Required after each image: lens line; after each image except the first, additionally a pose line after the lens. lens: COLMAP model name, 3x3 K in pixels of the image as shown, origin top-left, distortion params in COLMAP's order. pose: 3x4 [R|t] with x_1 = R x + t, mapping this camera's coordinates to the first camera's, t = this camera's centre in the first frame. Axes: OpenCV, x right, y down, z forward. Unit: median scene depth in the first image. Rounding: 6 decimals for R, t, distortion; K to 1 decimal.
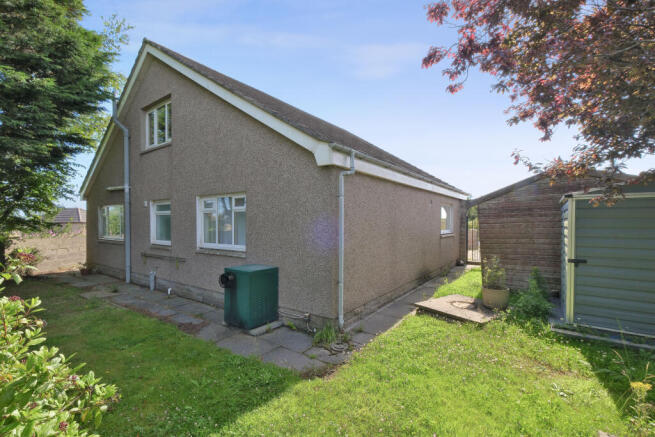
lens RADIAL K [[287.3, 0, 328.5], [0, 287.3, 220.2], [0, 0, 1]] dist [0.001347, -0.002659]
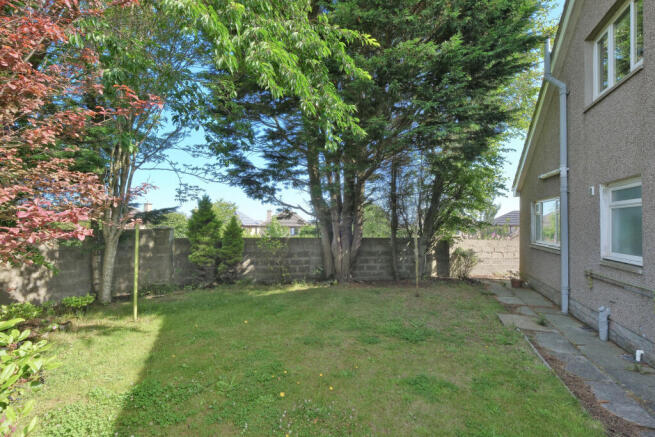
lens RADIAL K [[332.6, 0, 328.3], [0, 332.6, 219.3], [0, 0, 1]] dist [-0.001240, 0.001114]
pose [[0.302265, -0.005467, -0.953208, -0.130796], [-0.007006, 0.999944, -0.007956, 0.011583], [0.953198, 0.009083, 0.302210, 0.246498]]
